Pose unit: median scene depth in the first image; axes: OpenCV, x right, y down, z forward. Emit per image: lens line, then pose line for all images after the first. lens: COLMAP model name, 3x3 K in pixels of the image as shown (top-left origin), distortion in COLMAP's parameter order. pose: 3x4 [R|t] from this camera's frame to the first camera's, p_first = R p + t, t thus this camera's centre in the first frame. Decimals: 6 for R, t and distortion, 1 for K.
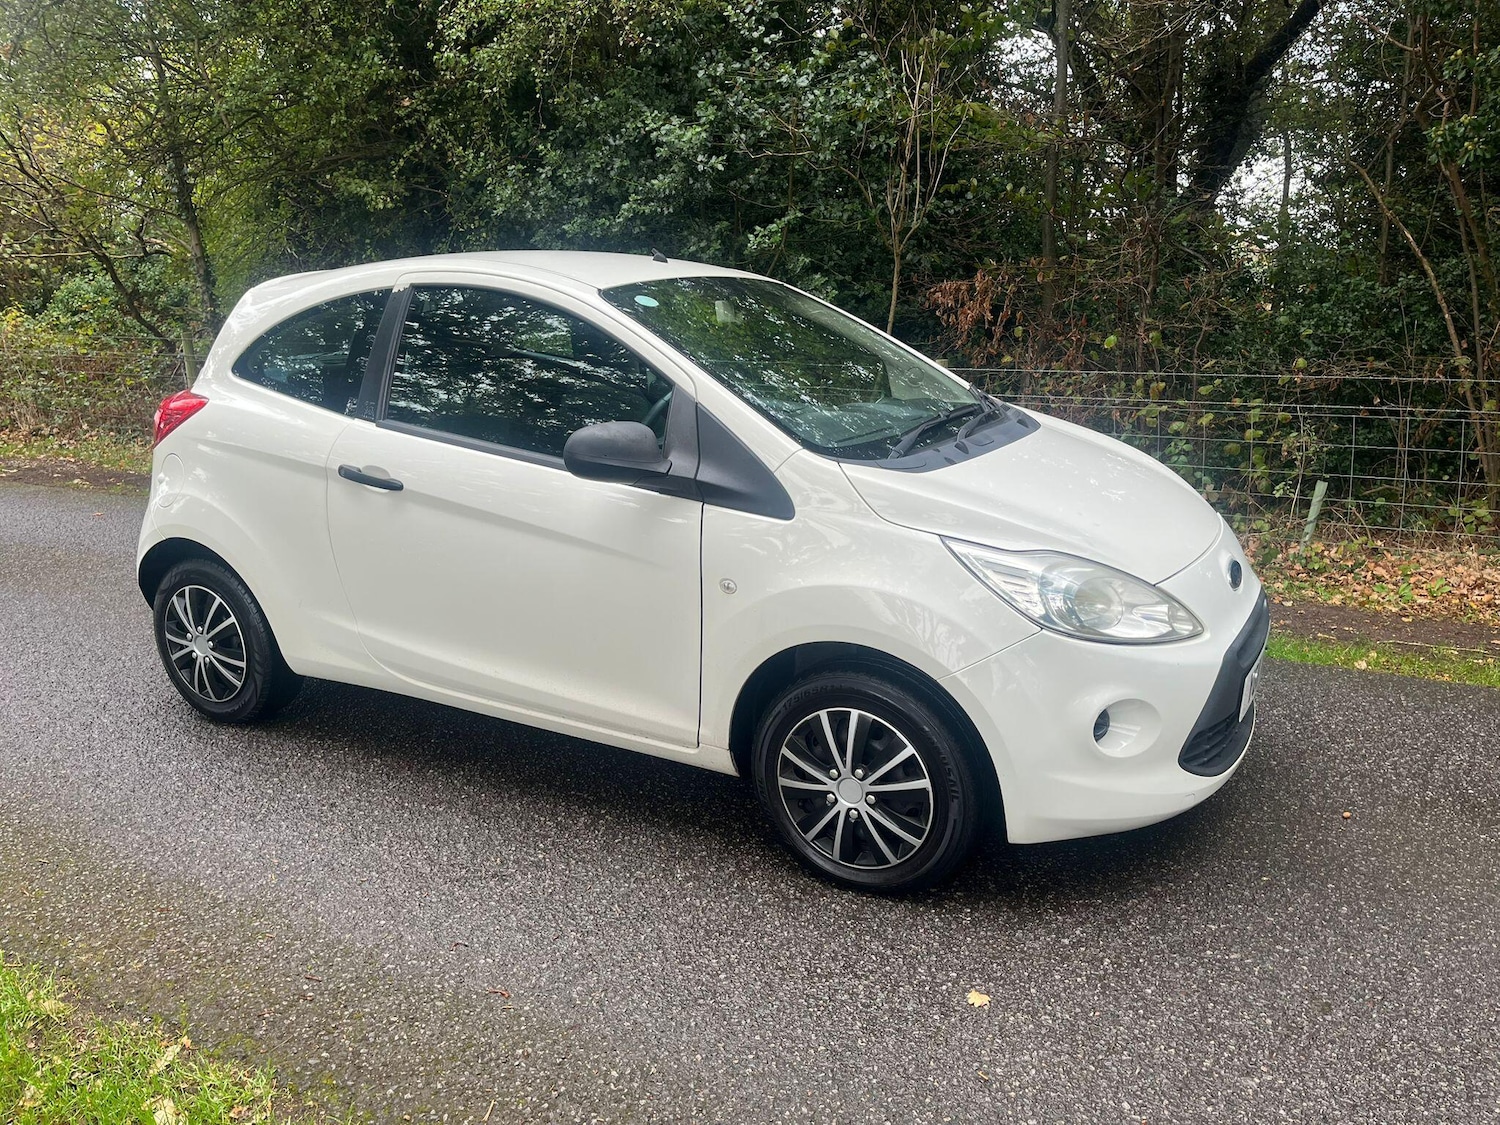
lens RADIAL K [[1137.2, 0, 754.4], [0, 1137.2, 559.5], [0, 0, 1]] dist [0.087070, -0.127685]
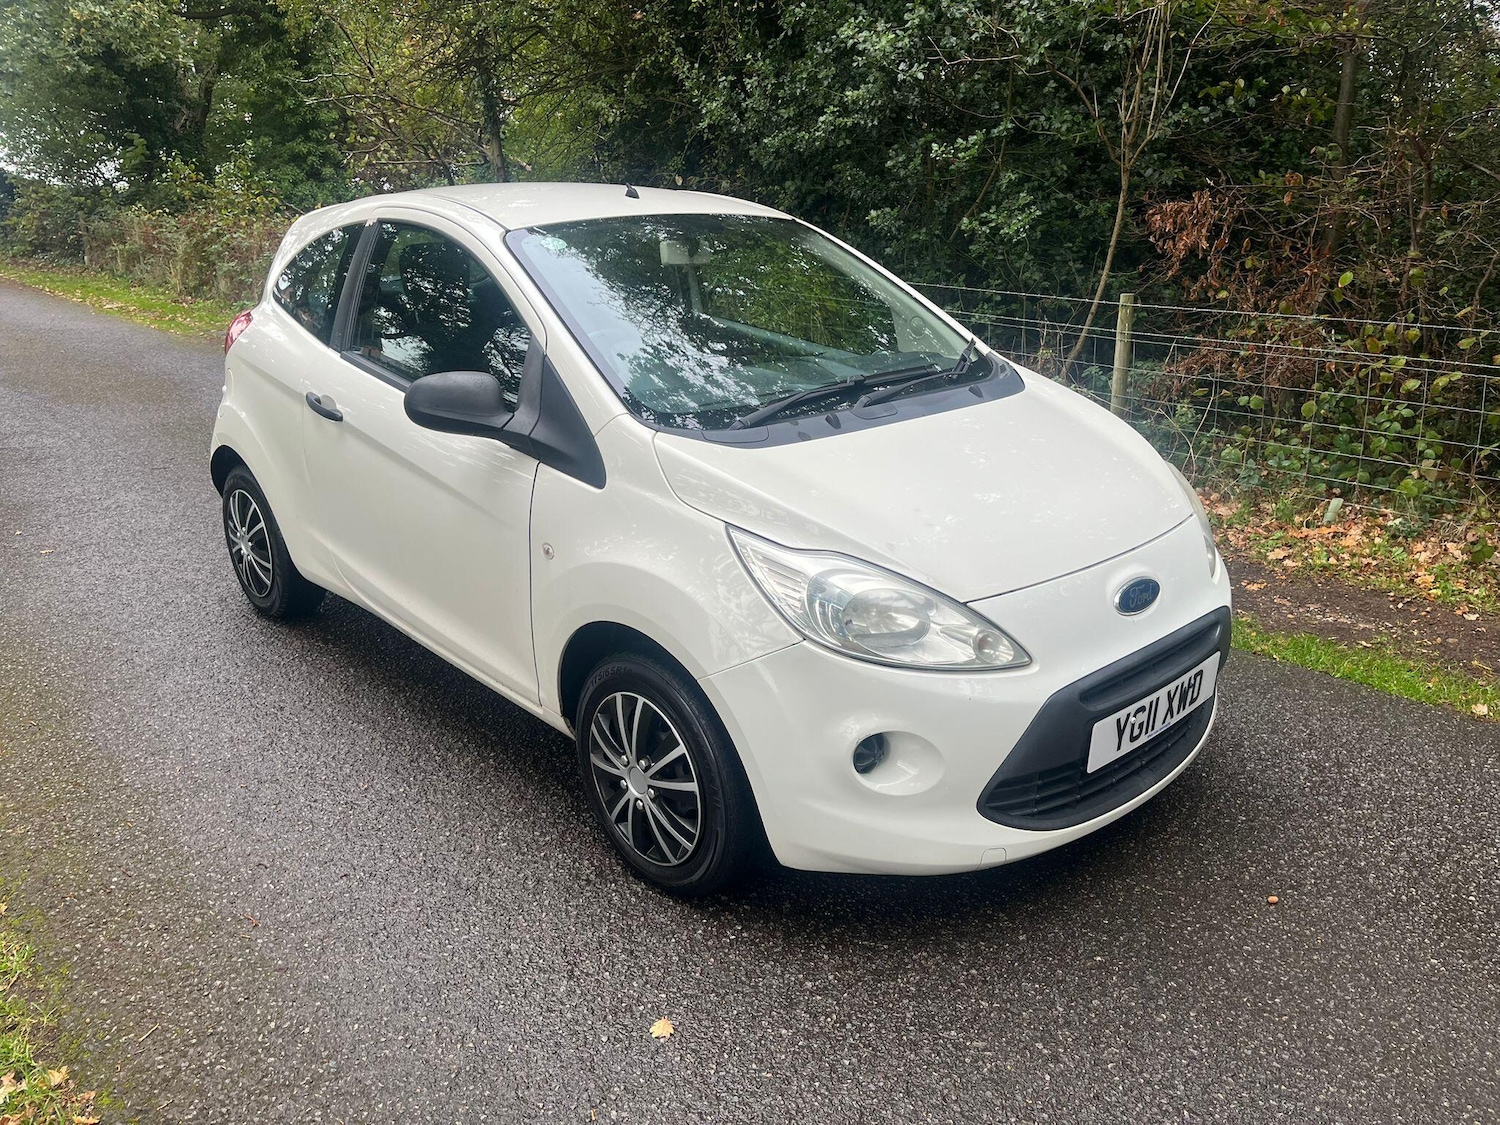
lens RADIAL K [[1133.6, 0, 754.1], [0, 1133.6, 544.8], [0, 0, 1]] dist [0.089015, -0.131701]
pose [[0.951877, 0.100620, -0.289493, 0.382545], [-0.080982, 0.993575, 0.079066, -0.065339], [0.295588, -0.051817, 0.953909, 0.125190]]
